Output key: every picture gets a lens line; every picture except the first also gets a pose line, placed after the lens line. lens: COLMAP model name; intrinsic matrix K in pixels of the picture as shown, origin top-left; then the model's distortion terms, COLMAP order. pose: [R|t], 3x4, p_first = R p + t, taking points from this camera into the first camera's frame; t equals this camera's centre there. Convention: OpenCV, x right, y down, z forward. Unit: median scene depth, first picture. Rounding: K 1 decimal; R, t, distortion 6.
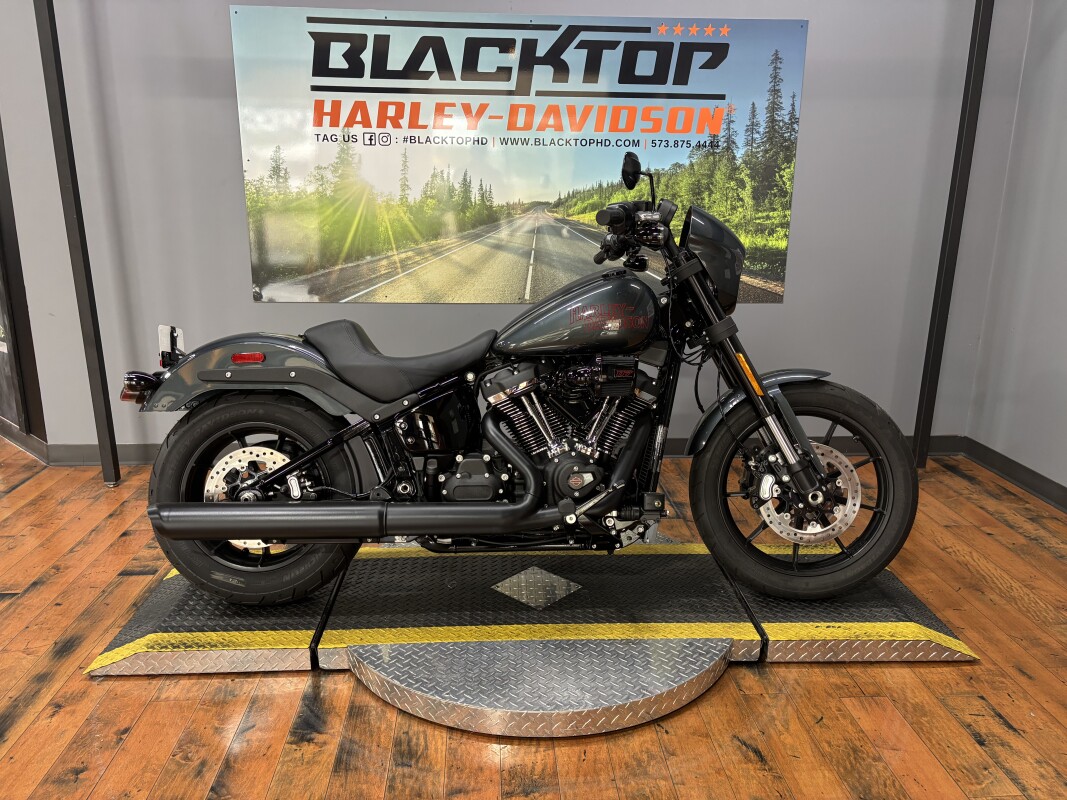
lens RADIAL K [[815.7, 0, 533.5], [0, 815.7, 400.0], [0, 0, 1]] dist [0.052431, -0.085233]
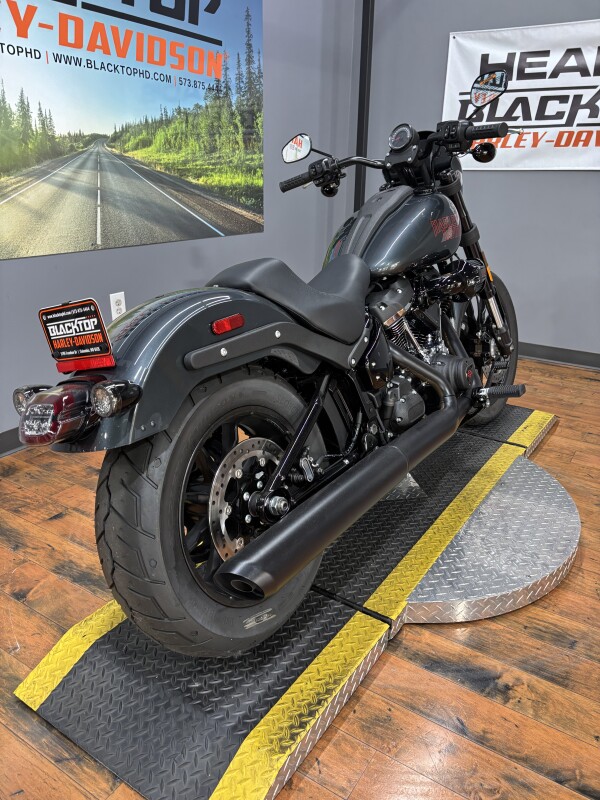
lens RADIAL K [[601.8, 0, 304.6], [0, 601.8, 403.2], [0, 0, 1]] dist [0.071262, -0.073176]
pose [[0.587710, -0.285065, 0.757189, -0.481007], [0.185796, 0.958415, 0.216612, -0.060293], [-0.787450, 0.013378, 0.616234, 0.411639]]
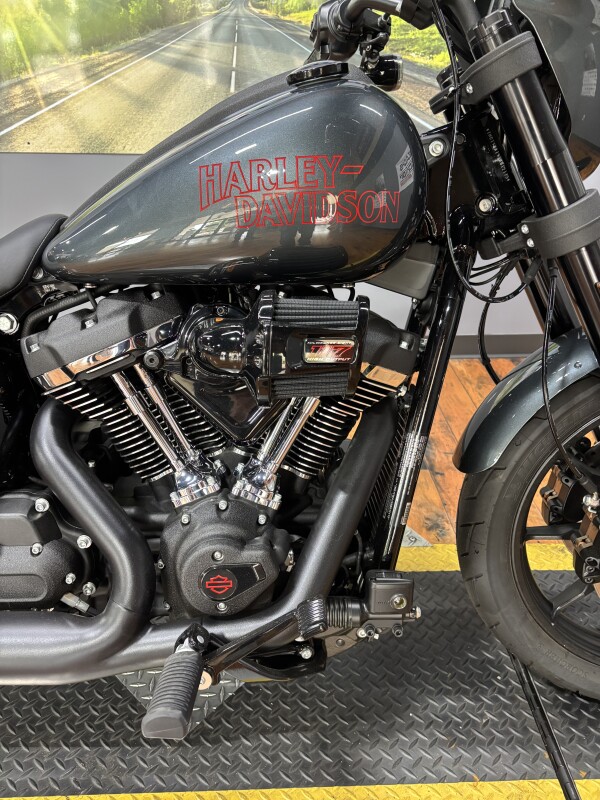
lens RADIAL K [[611.6, 0, 300.6], [0, 611.6, 413.1], [0, 0, 1]] dist [0.052431, -0.085233]
pose [[0.999984, 0.005476, -0.001087, 0.061188], [-0.004966, 0.961450, 0.274936, -0.052450], [0.002550, -0.274926, 0.961462, 0.445942]]
